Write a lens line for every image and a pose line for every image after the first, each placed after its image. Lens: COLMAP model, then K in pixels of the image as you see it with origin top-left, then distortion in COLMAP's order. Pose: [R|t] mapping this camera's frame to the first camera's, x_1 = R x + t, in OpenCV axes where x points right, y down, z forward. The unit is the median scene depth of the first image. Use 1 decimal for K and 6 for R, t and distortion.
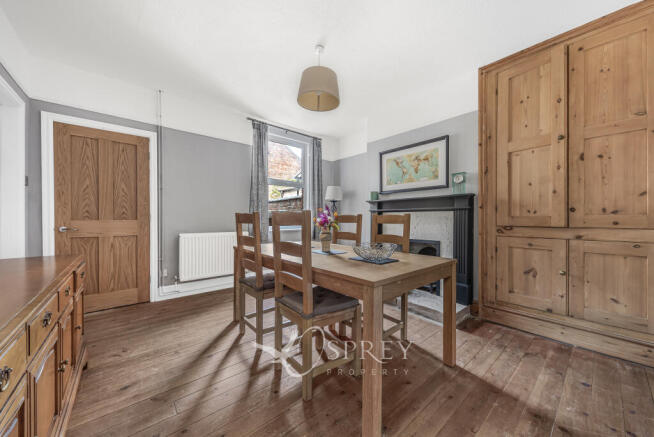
lens RADIAL K [[234.2, 0, 321.5], [0, 234.2, 220.2], [0, 0, 1]] dist [-0.015683, -0.000721]
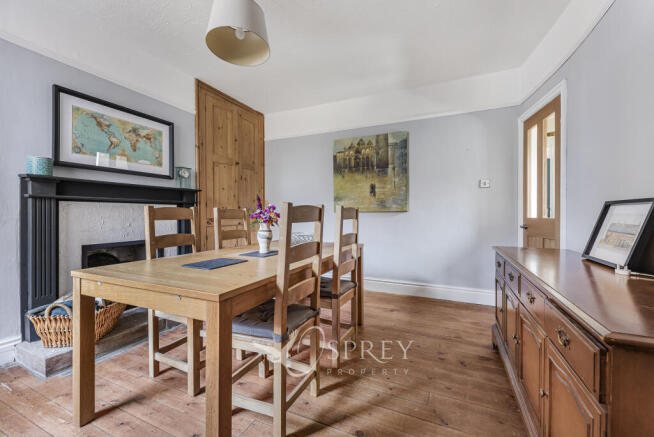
lens RADIAL K [[272.9, 0, 325.1], [0, 272.9, 217.9], [0, 0, 1]] dist [0.000966, 0.000013]
pose [[-0.425519, -0.013172, 0.904854, -0.770882], [0.004972, 0.999845, 0.016893, -0.000976], [-0.904936, 0.011687, -0.425388, 0.990473]]
